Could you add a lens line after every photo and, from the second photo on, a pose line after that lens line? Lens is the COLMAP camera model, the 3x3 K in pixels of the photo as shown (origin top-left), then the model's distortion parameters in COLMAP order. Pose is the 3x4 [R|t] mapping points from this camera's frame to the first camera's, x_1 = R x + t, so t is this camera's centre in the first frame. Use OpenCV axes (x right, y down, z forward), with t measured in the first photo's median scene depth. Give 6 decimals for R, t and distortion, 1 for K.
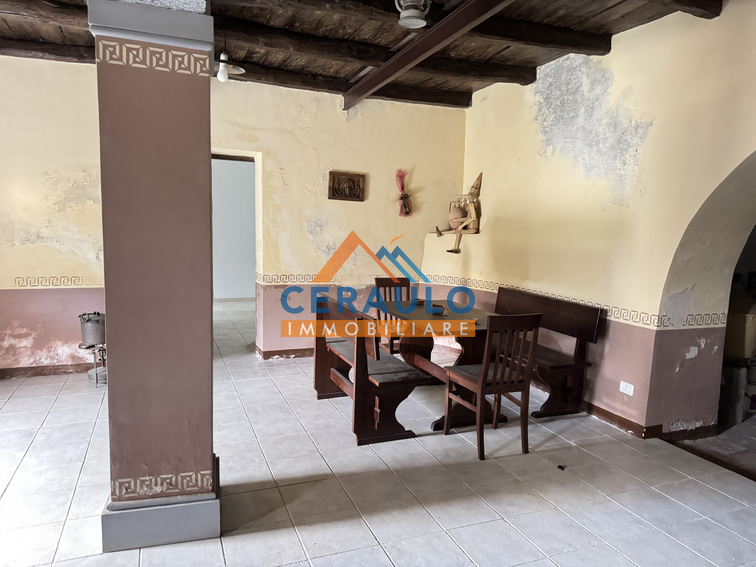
lens RADIAL K [[530.7, 0, 378.6], [0, 530.7, 284.3], [0, 0, 1]] dist [0.047101, -0.048328]
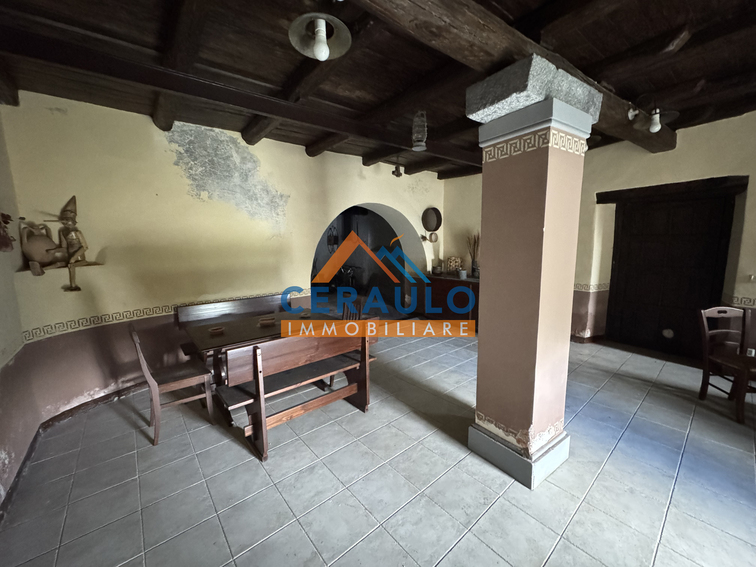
lens RADIAL K [[300.5, 0, 380.2], [0, 300.5, 285.0], [0, 0, 1]] dist [-0.000310, 0.000155]
pose [[-0.304098, -0.153052, 0.940266, -0.586708], [0.122329, 0.972565, 0.197872, -0.135580], [-0.944754, 0.175194, -0.277033, 0.892805]]
